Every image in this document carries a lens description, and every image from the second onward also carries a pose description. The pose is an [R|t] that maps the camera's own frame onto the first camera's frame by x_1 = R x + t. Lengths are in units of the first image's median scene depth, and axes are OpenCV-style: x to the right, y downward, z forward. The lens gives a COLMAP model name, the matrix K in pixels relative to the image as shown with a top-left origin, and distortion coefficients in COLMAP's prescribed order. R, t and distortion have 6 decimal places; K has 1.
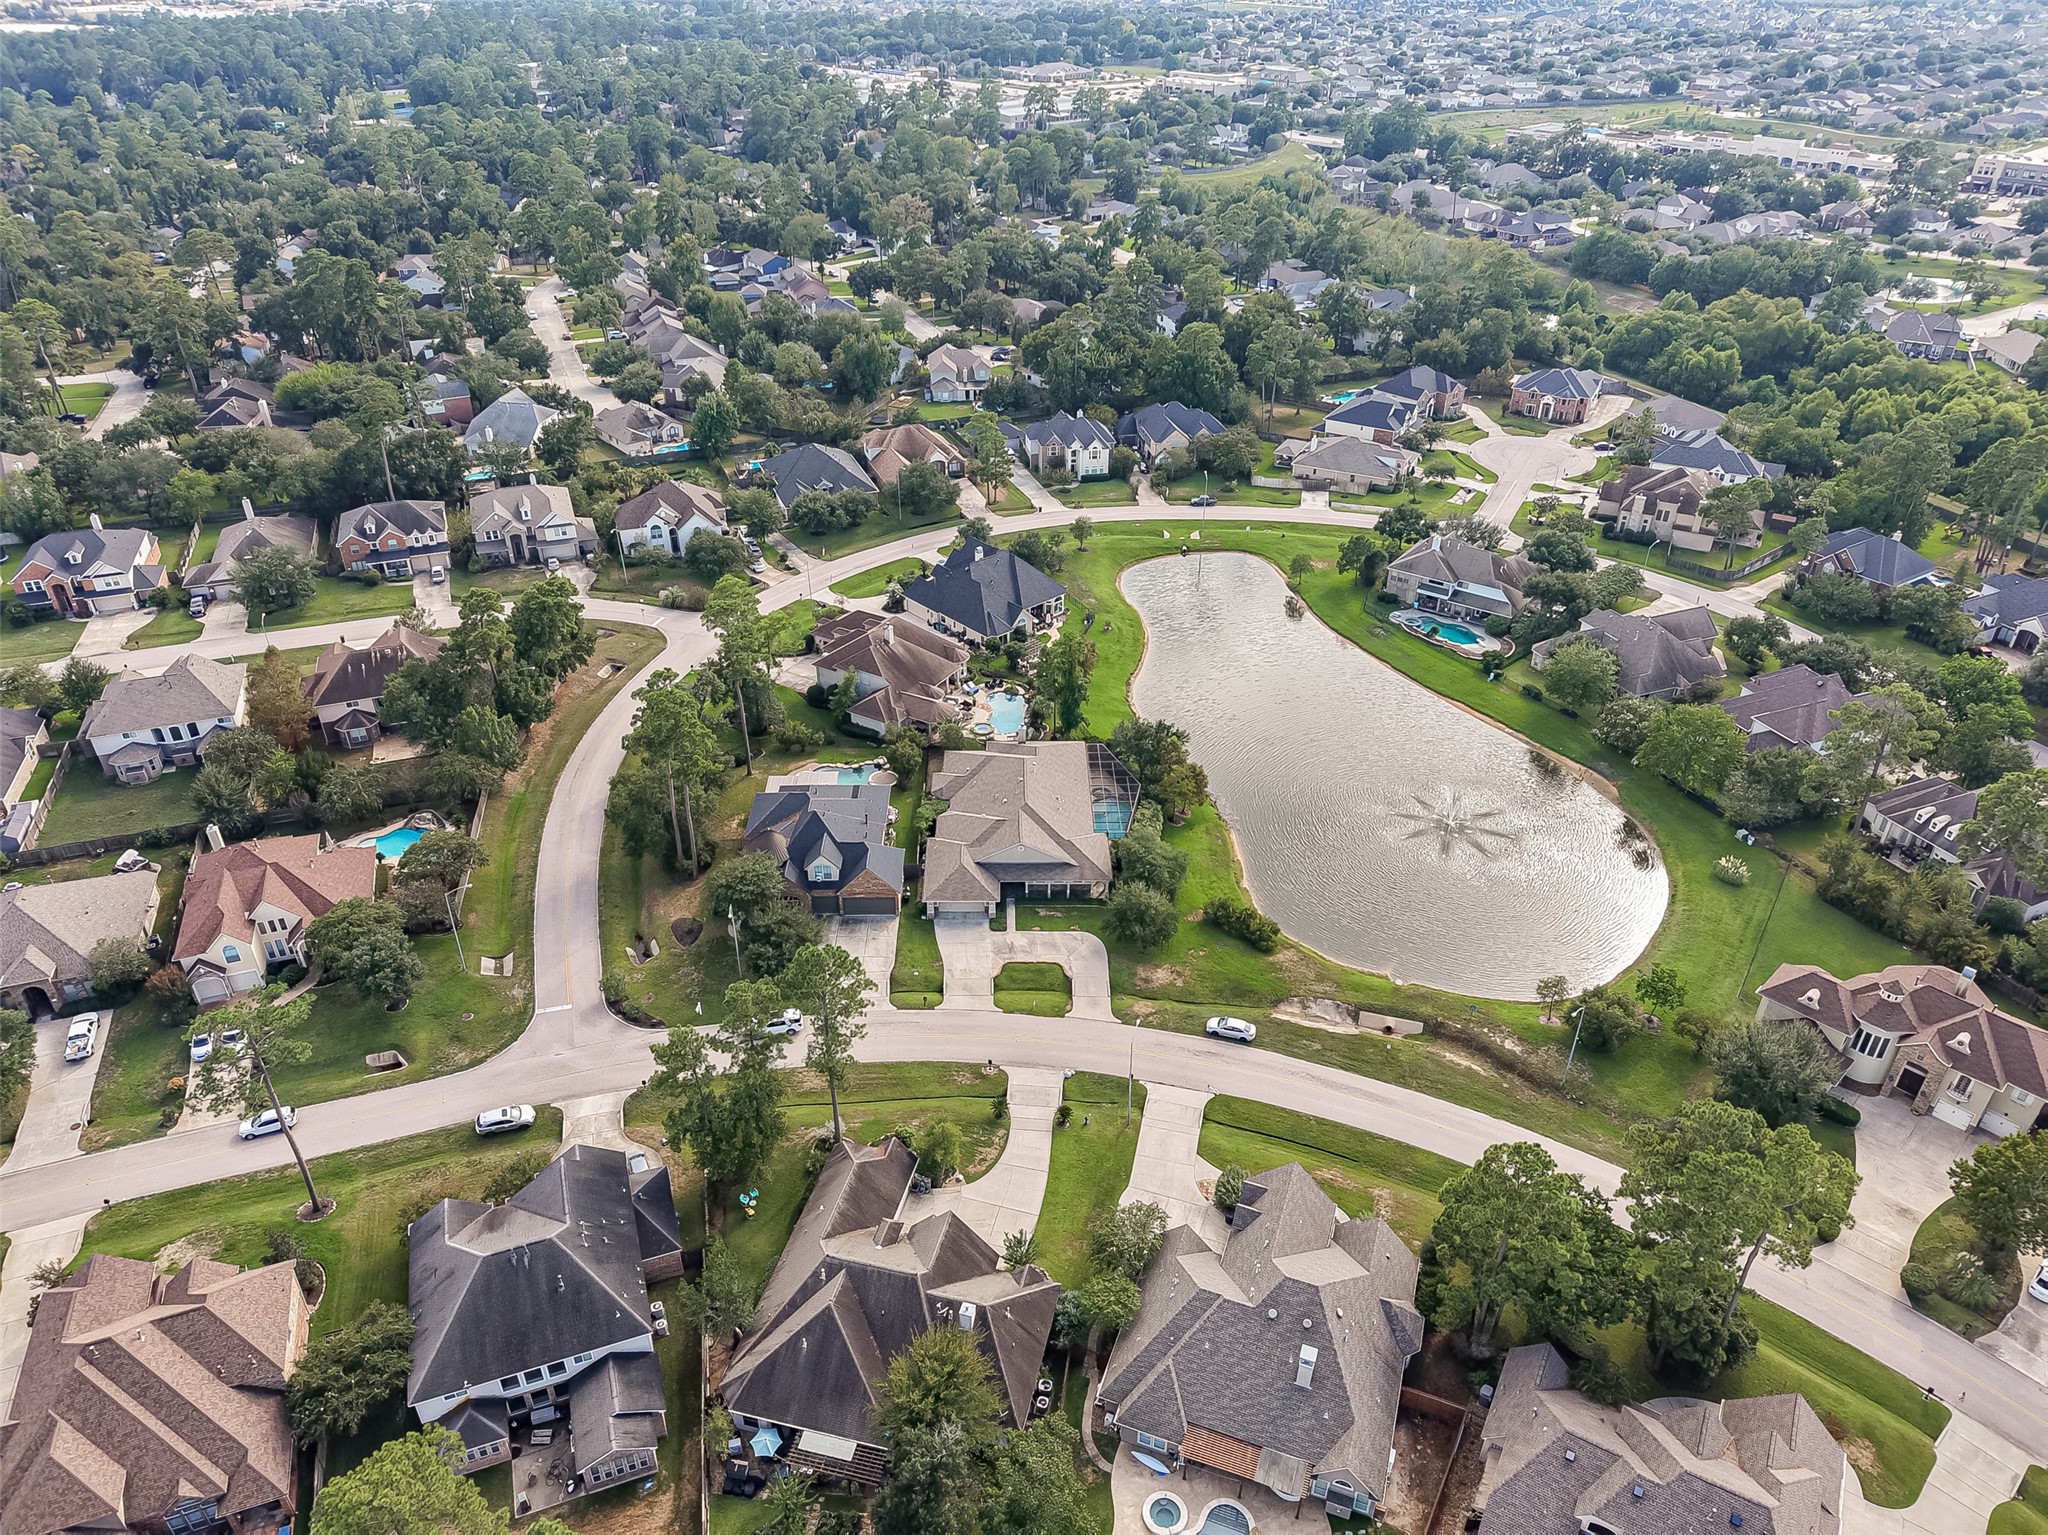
lens RADIAL K [[1372.5, 0, 1024.0], [0, 1372.5, 767.5], [0, 0, 1]] dist [0.013518, -0.009516]
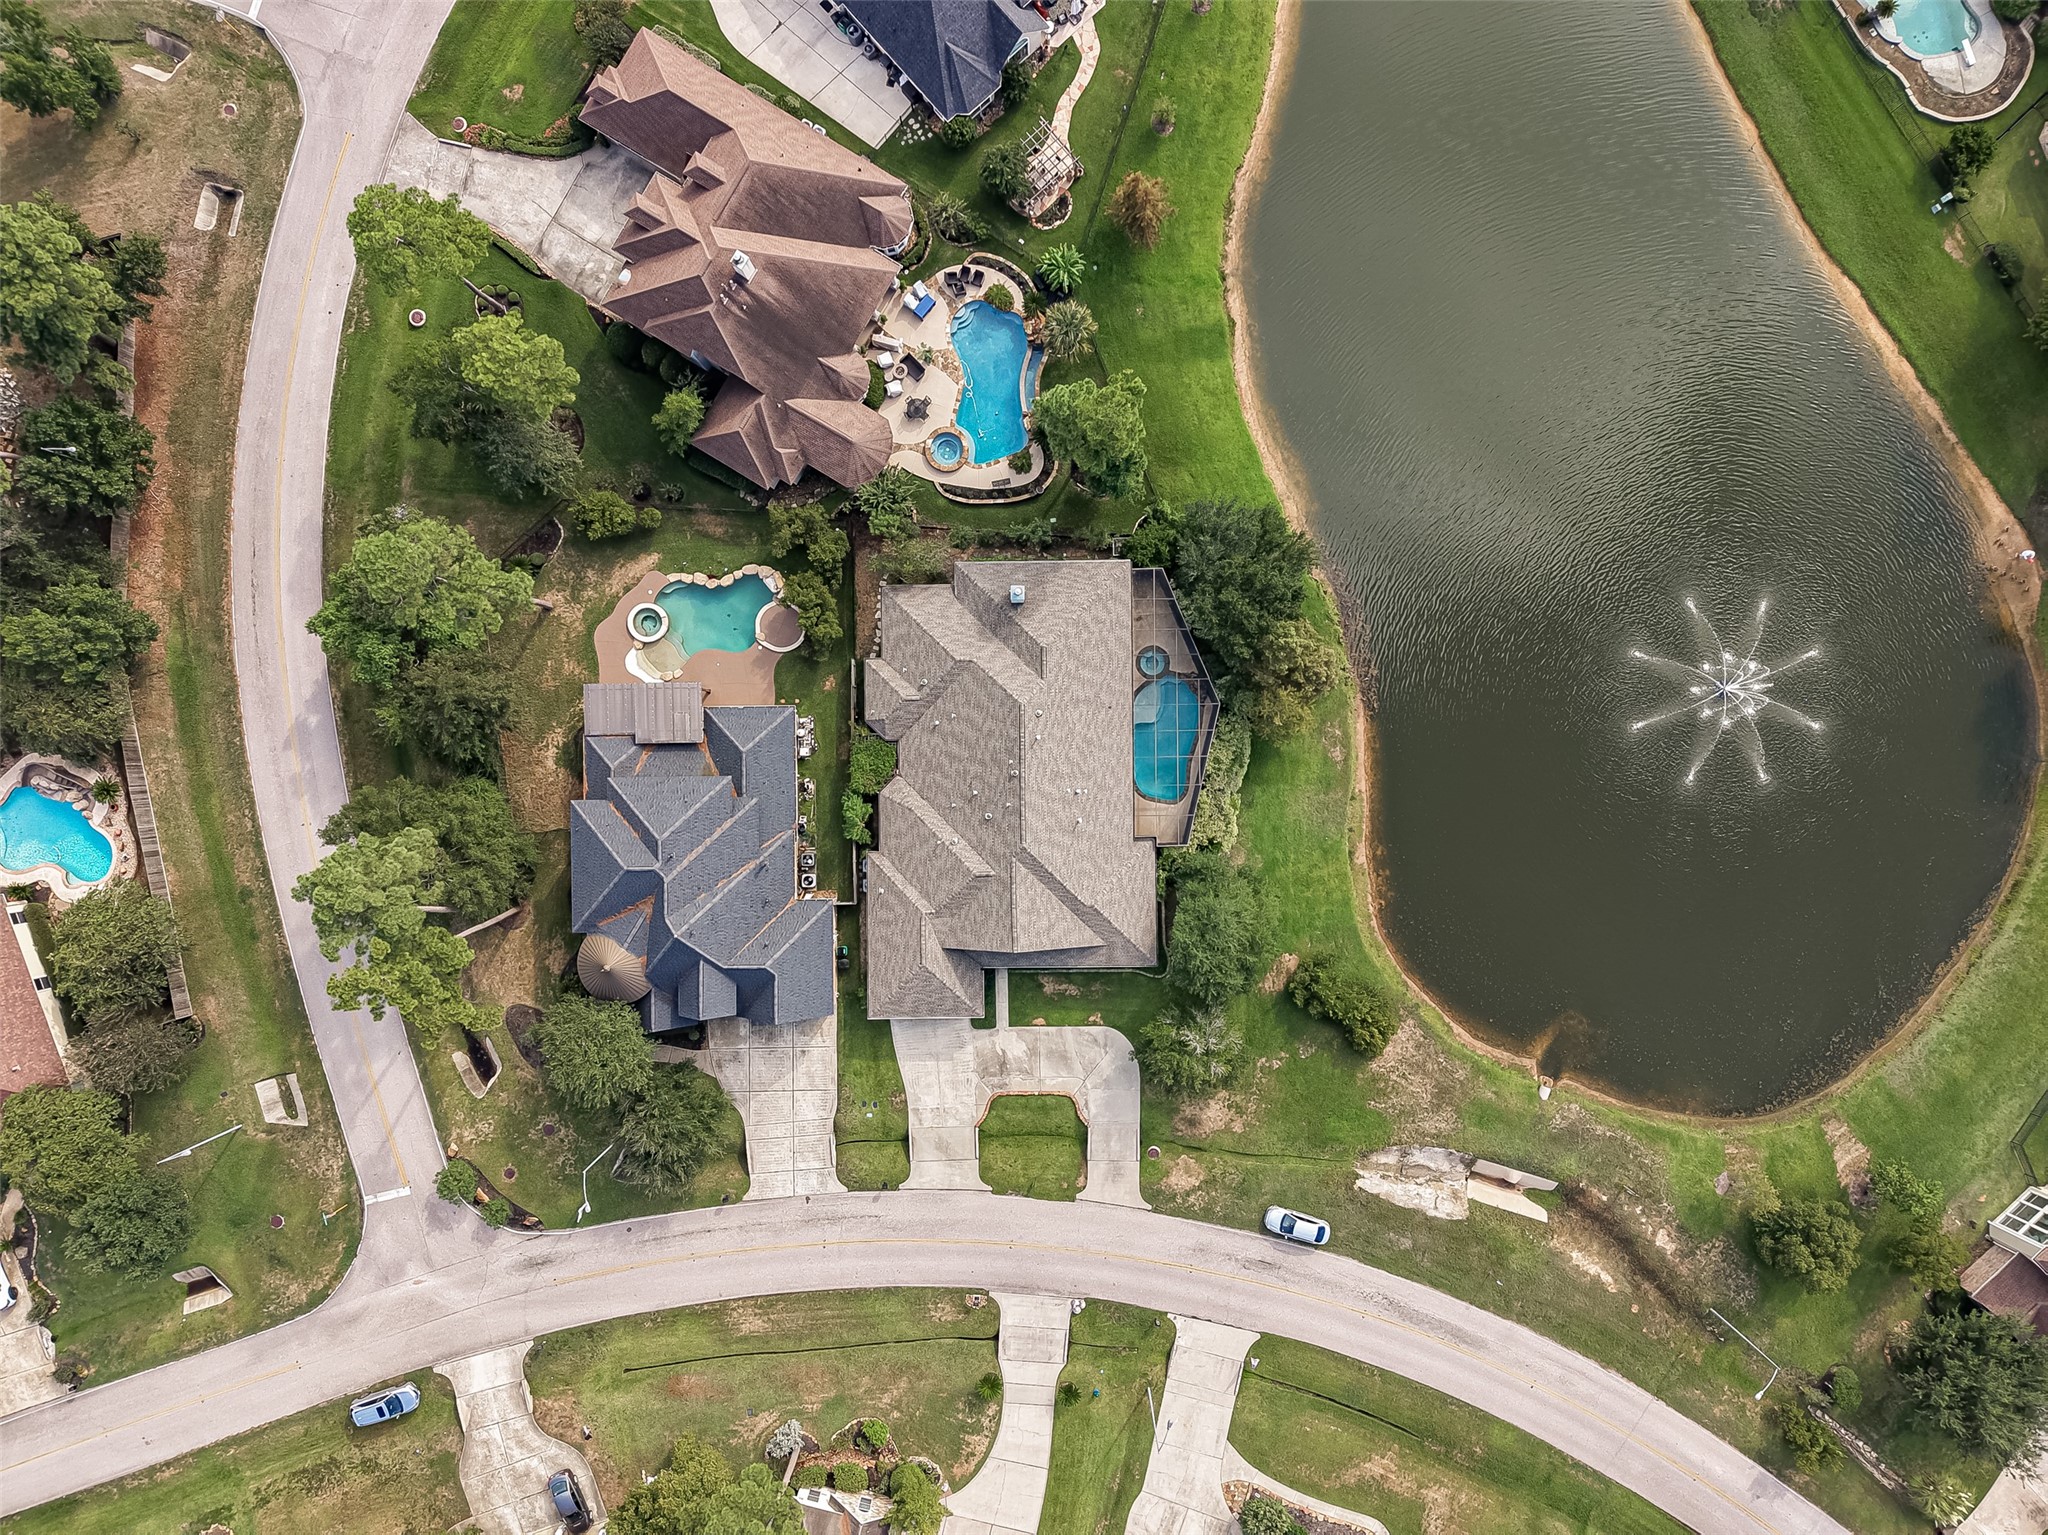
lens RADIAL K [[1372.5, 0, 1024.0], [0, 1372.5, 767.5], [0, 0, 1]] dist [0.013518, -0.009516]
pose [[0.999918, 0.002568, -0.012530, 0.008826], [0.009262, 0.530199, 0.847823, -0.474358], [0.008821, -0.847870, 0.530131, 0.665033]]
